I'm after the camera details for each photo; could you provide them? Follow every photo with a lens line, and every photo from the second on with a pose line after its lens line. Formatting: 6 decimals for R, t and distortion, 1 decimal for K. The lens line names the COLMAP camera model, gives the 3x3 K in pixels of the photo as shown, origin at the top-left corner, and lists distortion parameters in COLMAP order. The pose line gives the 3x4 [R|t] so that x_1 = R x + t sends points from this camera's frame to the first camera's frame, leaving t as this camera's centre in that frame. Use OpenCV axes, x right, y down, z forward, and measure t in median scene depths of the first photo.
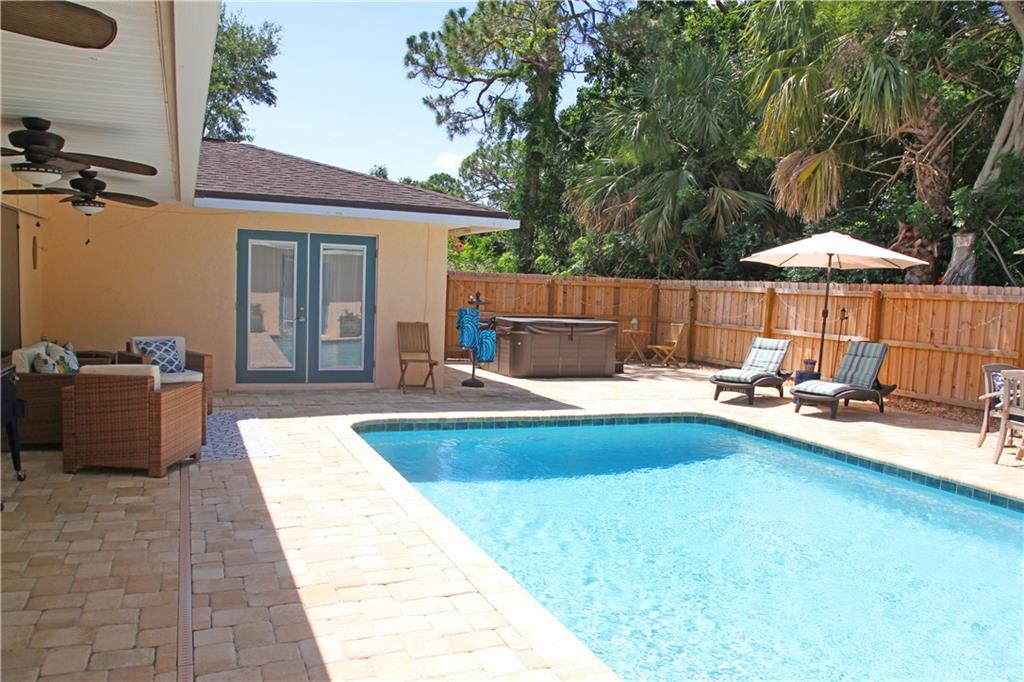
lens RADIAL K [[791.8, 0, 499.9], [0, 791.8, 371.6], [0, 0, 1]] dist [-0.053706, 0.014468]
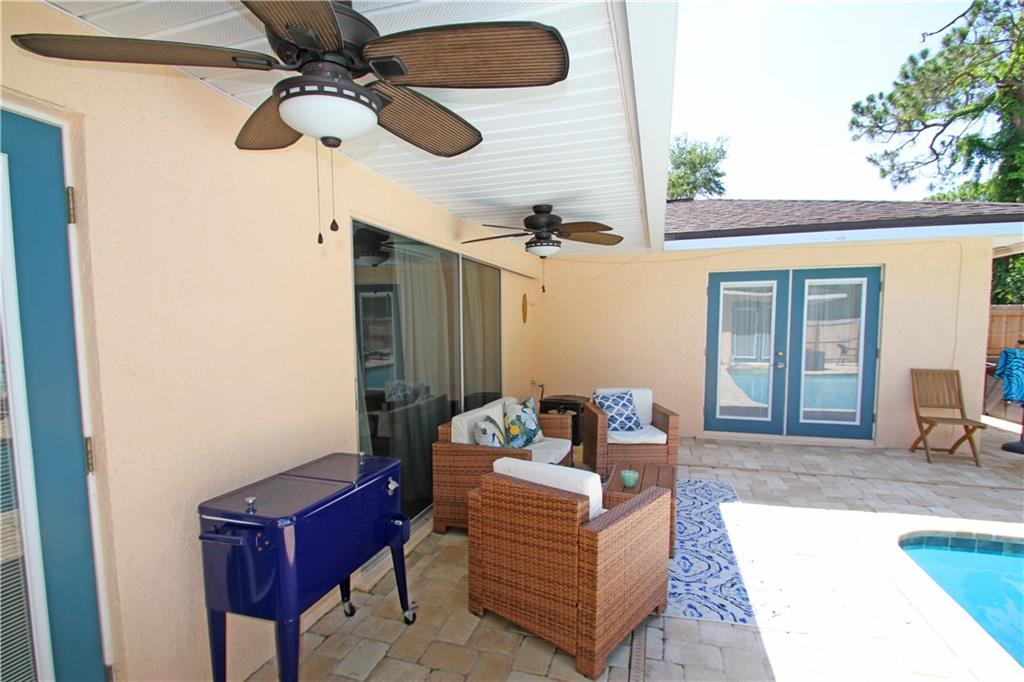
lens RADIAL K [[484.5, 0, 508.9], [0, 484.5, 363.6], [0, 0, 1]] dist [0.003479, -0.012075]
pose [[0.776898, 0.005105, -0.629606, -0.098103], [-0.028933, 0.999200, -0.027600, -0.030173], [0.628962, 0.039659, 0.776424, 0.254684]]
